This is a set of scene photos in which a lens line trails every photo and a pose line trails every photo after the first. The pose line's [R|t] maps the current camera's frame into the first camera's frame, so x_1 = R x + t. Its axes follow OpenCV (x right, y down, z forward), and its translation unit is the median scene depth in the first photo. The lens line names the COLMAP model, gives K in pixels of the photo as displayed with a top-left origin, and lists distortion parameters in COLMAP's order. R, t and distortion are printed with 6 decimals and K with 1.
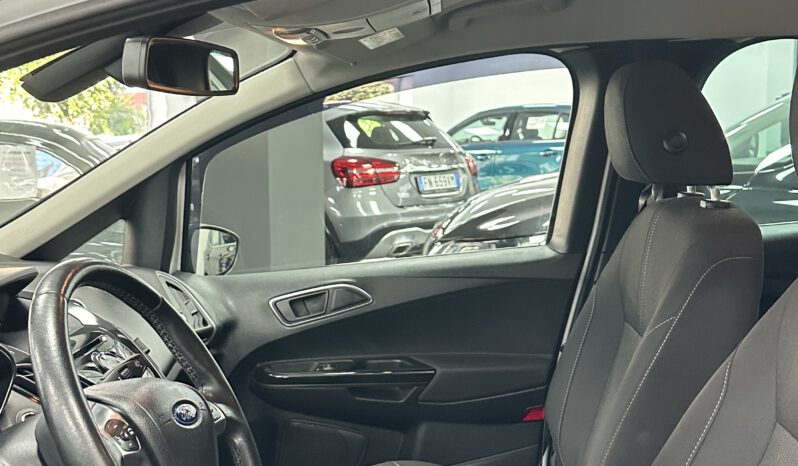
lens RADIAL K [[991.4, 0, 399.0], [0, 991.4, 233.0], [0, 0, 1]] dist [0.074078, 0.016784]
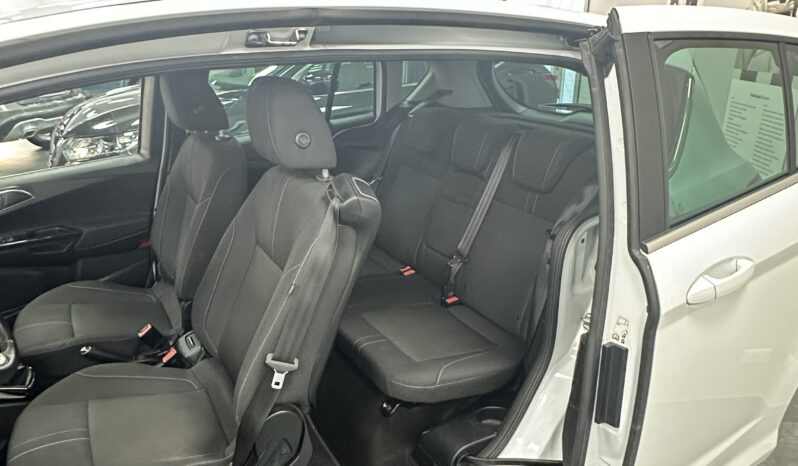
lens RADIAL K [[567.7, 0, 399.0], [0, 567.7, 233.0], [0, 0, 1]] dist [-0.001094, 0.002749]
pose [[0.834790, -0.170985, 0.523345, -0.022790], [0.044605, 0.968432, 0.245253, -0.081302], [-0.548759, -0.181391, 0.816065, -0.151844]]
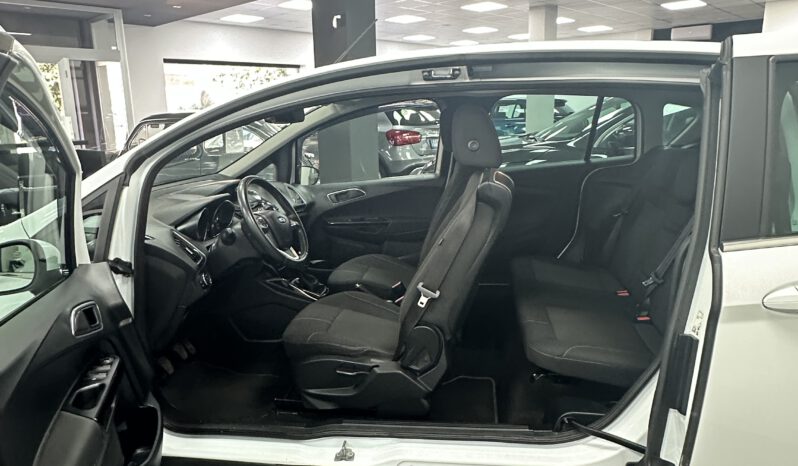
lens RADIAL K [[567.7, 0, 399.0], [0, 567.7, 233.0], [0, 0, 1]] dist [-0.001094, 0.002749]
pose [[0.996313, 0.010808, -0.085114, 0.181333], [-0.001165, 0.993647, 0.112539, 0.000142], [0.085789, -0.112025, 0.989995, -0.466466]]
